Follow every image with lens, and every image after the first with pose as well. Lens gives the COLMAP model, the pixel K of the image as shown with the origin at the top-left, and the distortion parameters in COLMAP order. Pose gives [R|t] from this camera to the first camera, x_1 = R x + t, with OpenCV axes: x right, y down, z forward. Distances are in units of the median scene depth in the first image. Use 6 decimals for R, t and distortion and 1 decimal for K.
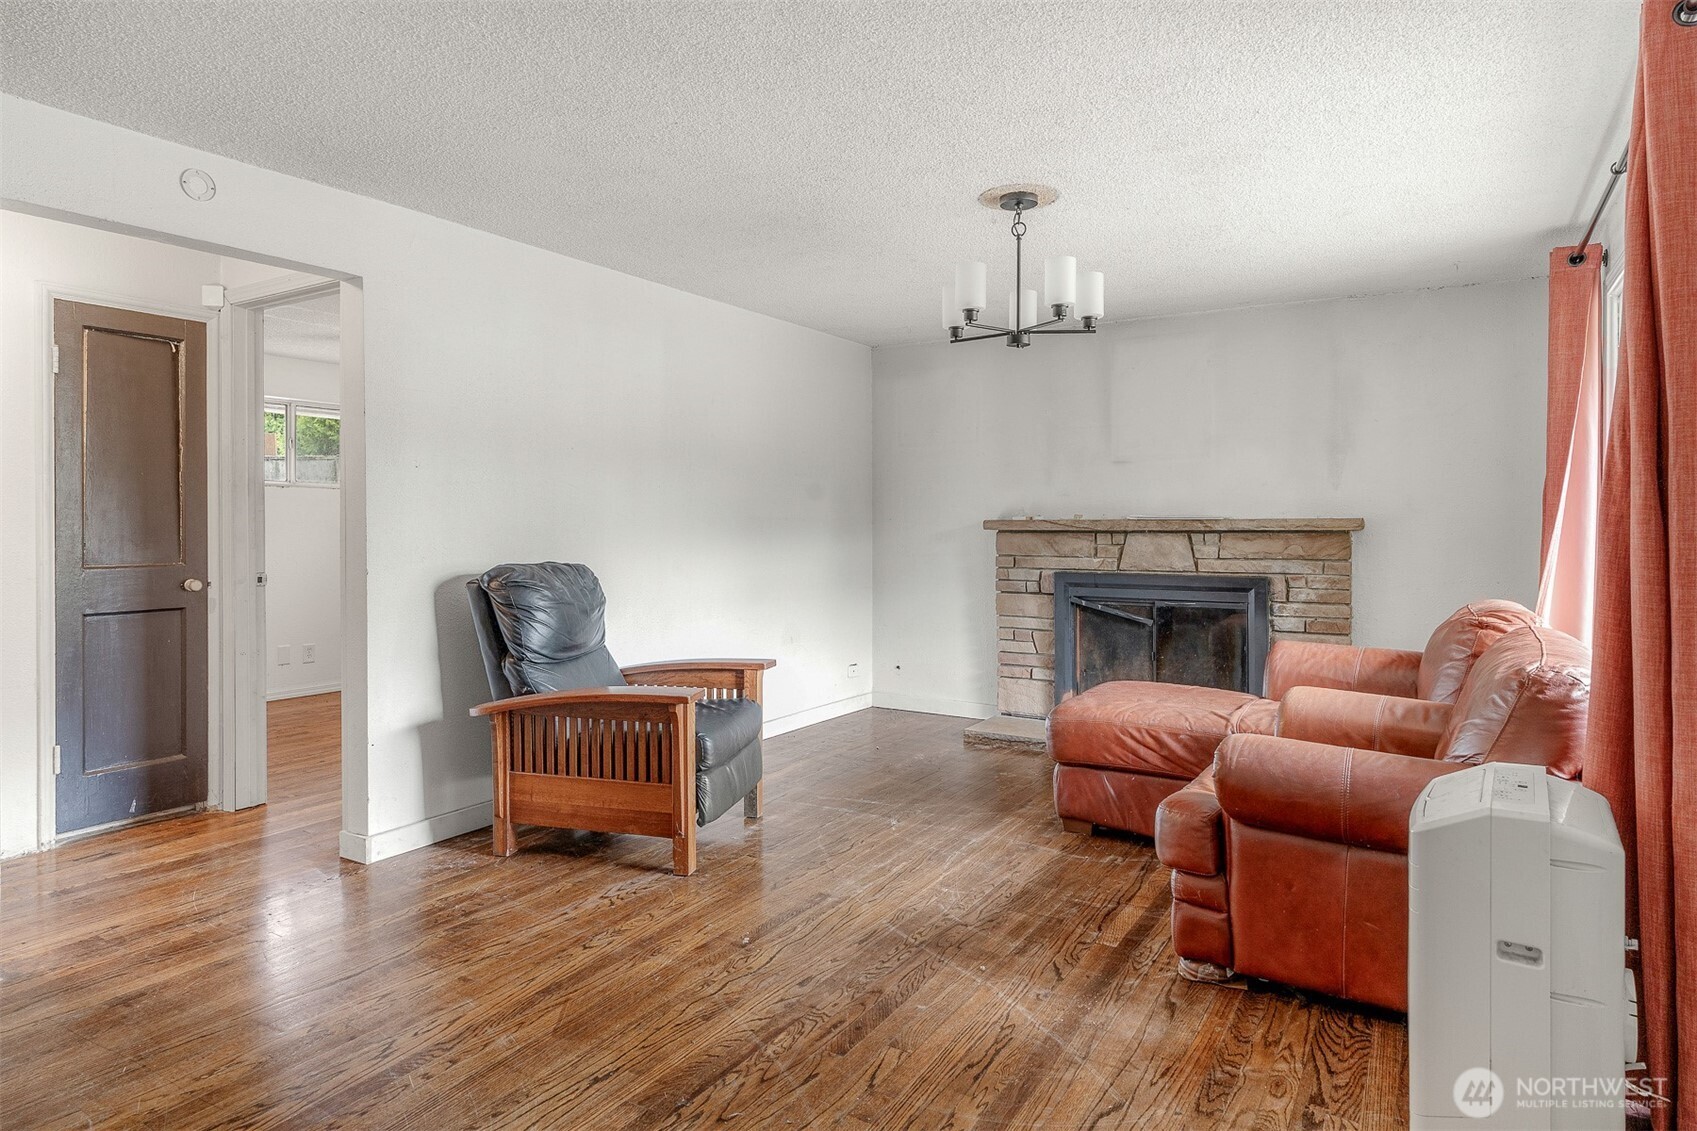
lens RADIAL K [[969.9, 0, 825.7], [0, 969.9, 527.4], [0, 0, 1]] dist [-0.003337, 0.001138]
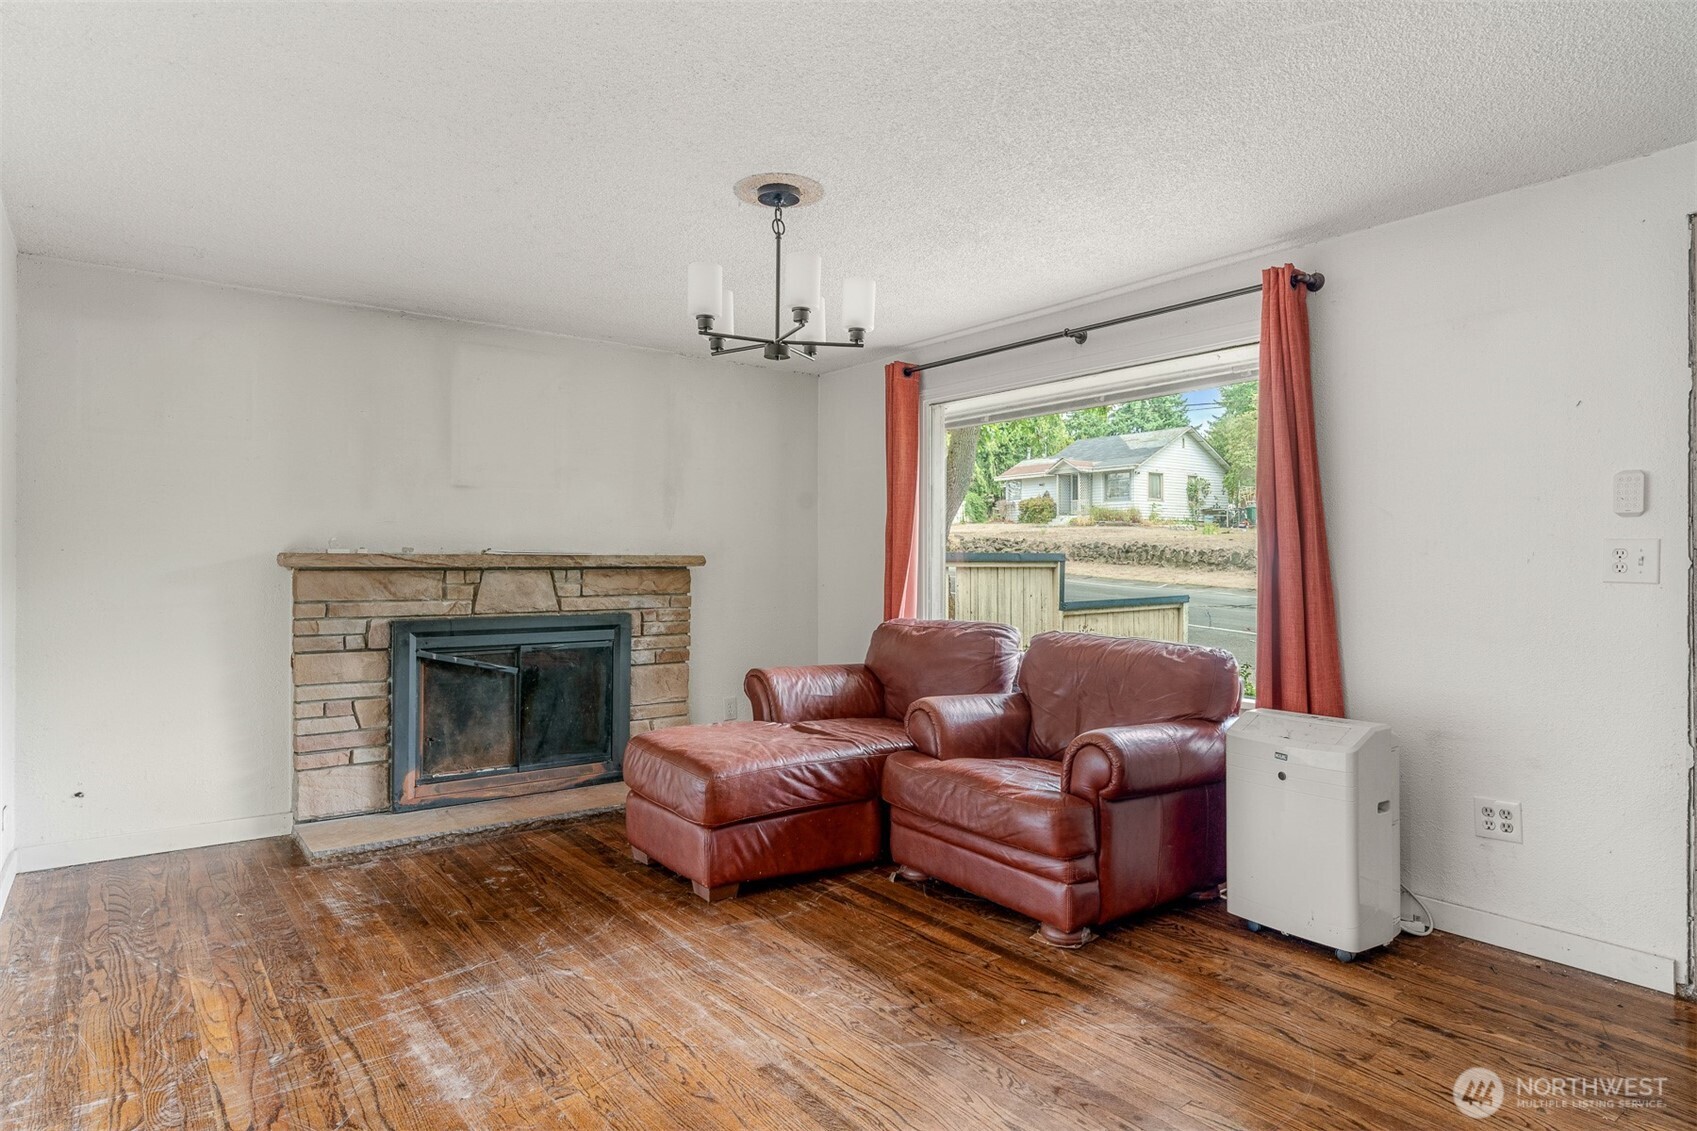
lens RADIAL K [[969.9, 0, 847.3], [0, 969.9, 563.2], [0, 0, 1]] dist [-0.003337, 0.001138]
pose [[0.342929, 0.000852, 0.939361, -0.422997], [-0.000306, 1.000000, -0.000795, 0.000299], [-0.939361, -0.000014, 0.342929, 0.440432]]
